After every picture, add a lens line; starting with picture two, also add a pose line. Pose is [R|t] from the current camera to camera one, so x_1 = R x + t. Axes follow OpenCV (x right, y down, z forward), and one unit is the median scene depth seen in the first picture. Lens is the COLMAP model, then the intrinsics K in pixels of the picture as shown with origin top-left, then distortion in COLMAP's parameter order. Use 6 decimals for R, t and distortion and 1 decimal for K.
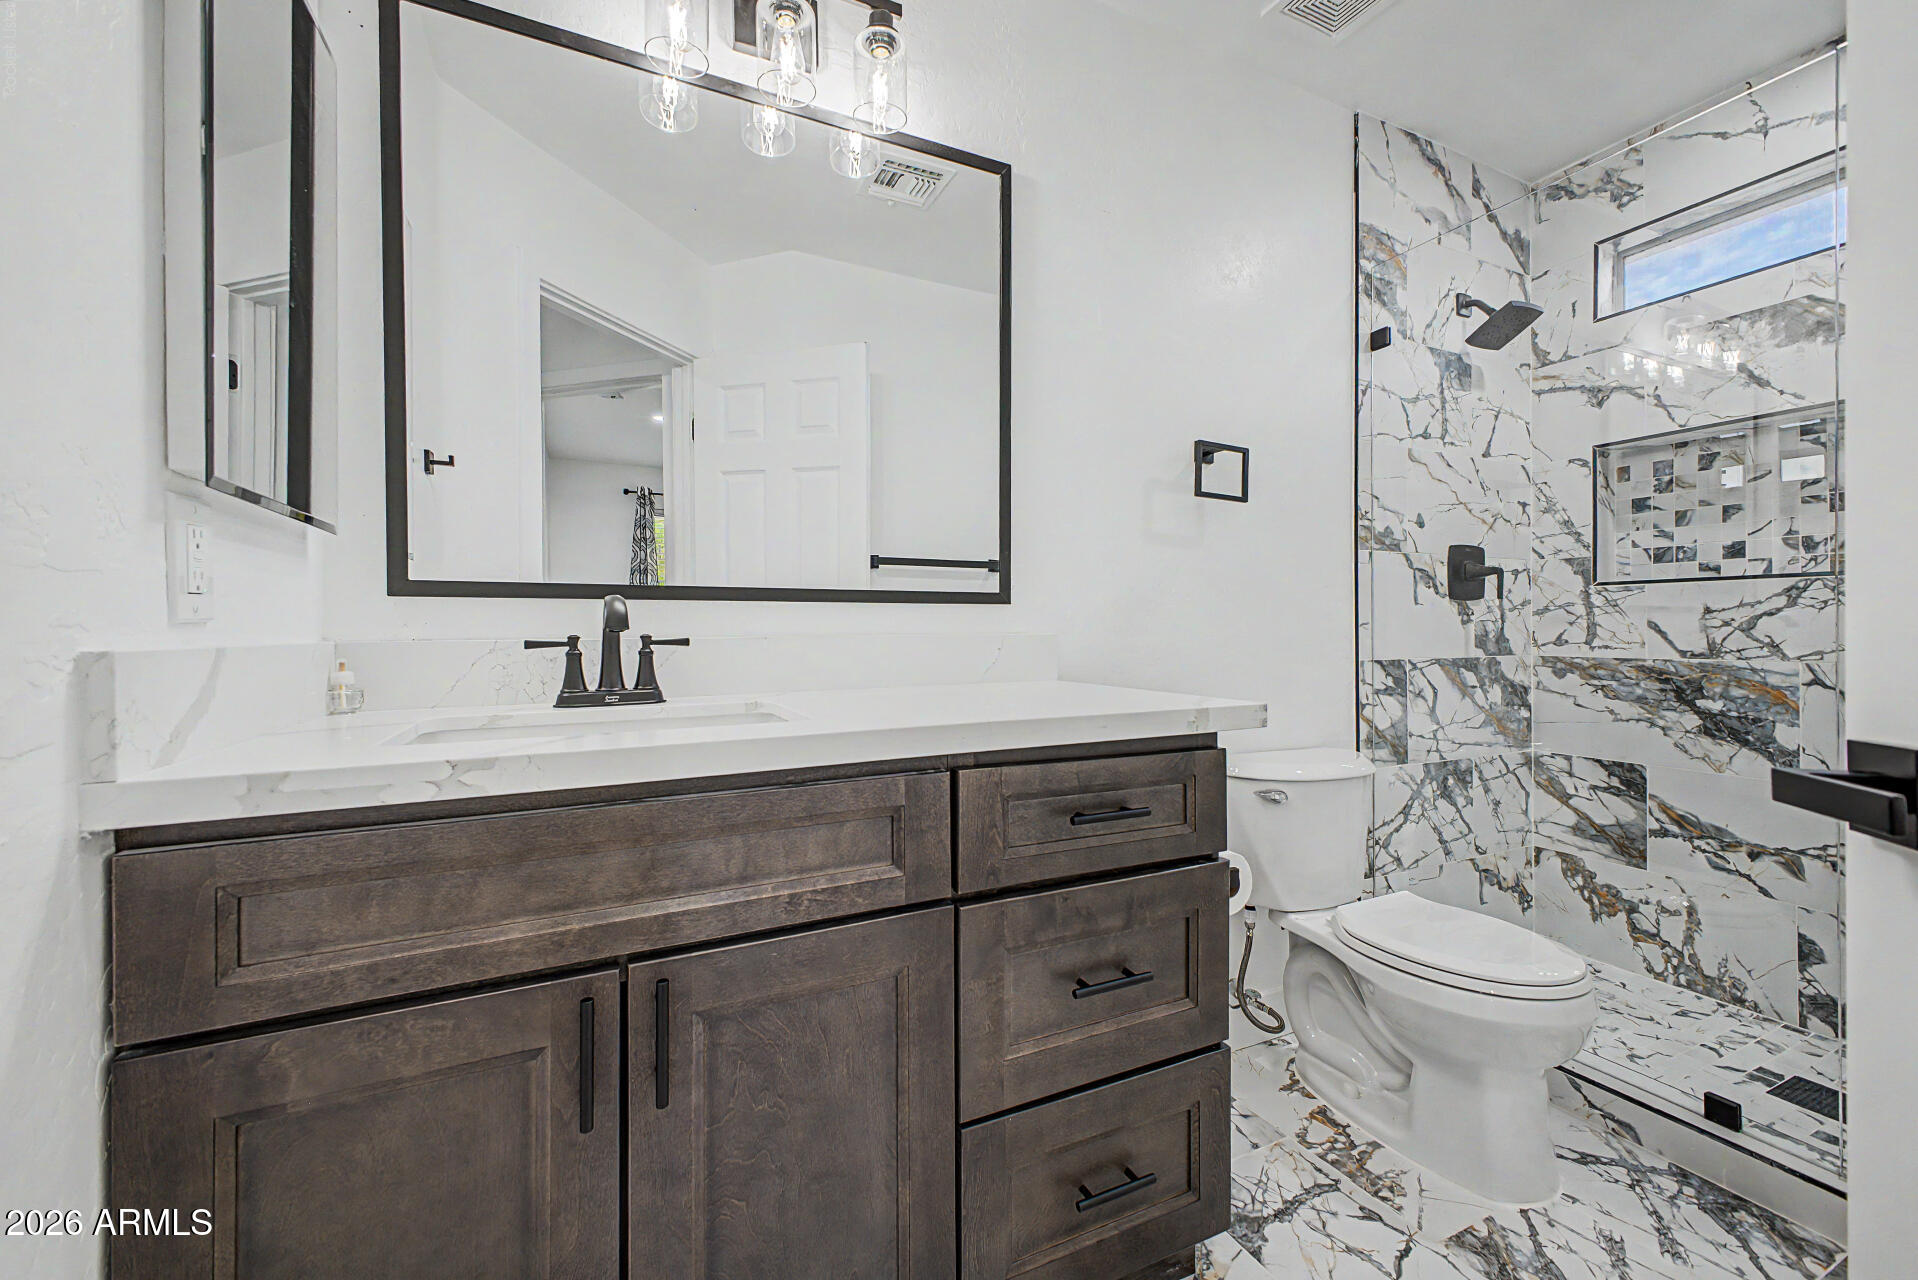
lens RADIAL K [[763.5, 0, 965.6], [0, 763.5, 627.0], [0, 0, 1]] dist [0.009163, -0.000416]
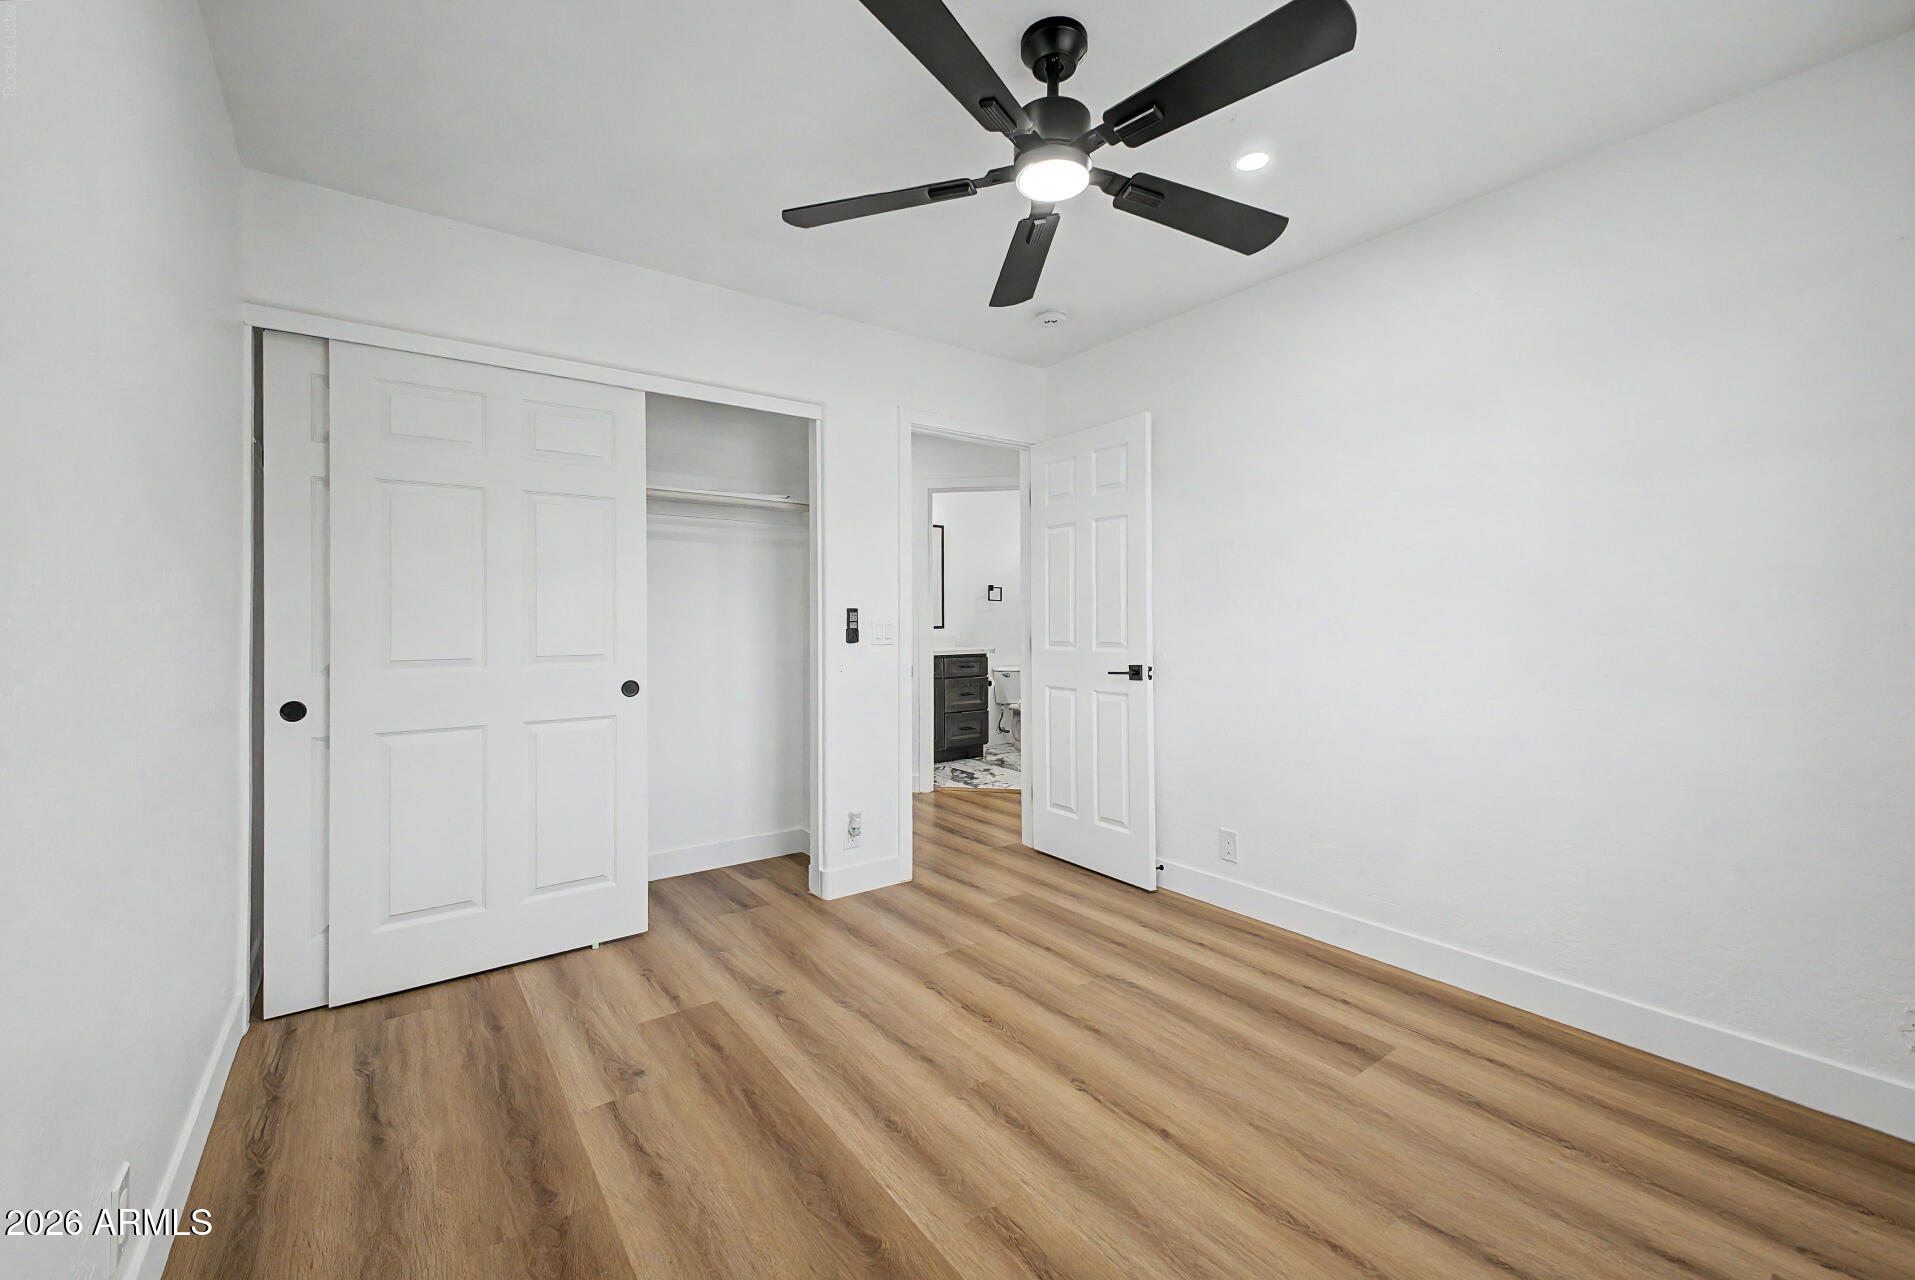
lens RADIAL K [[762.3, 0, 964.1], [0, 762.3, 627.0], [0, 0, 1]] dist [0.009163, -0.000416]
pose [[0.982418, -0.002056, 0.186683, -0.445664], [0.001988, 0.999998, 0.000554, -0.031149], [-0.186684, -0.000173, 0.982420, -2.287550]]
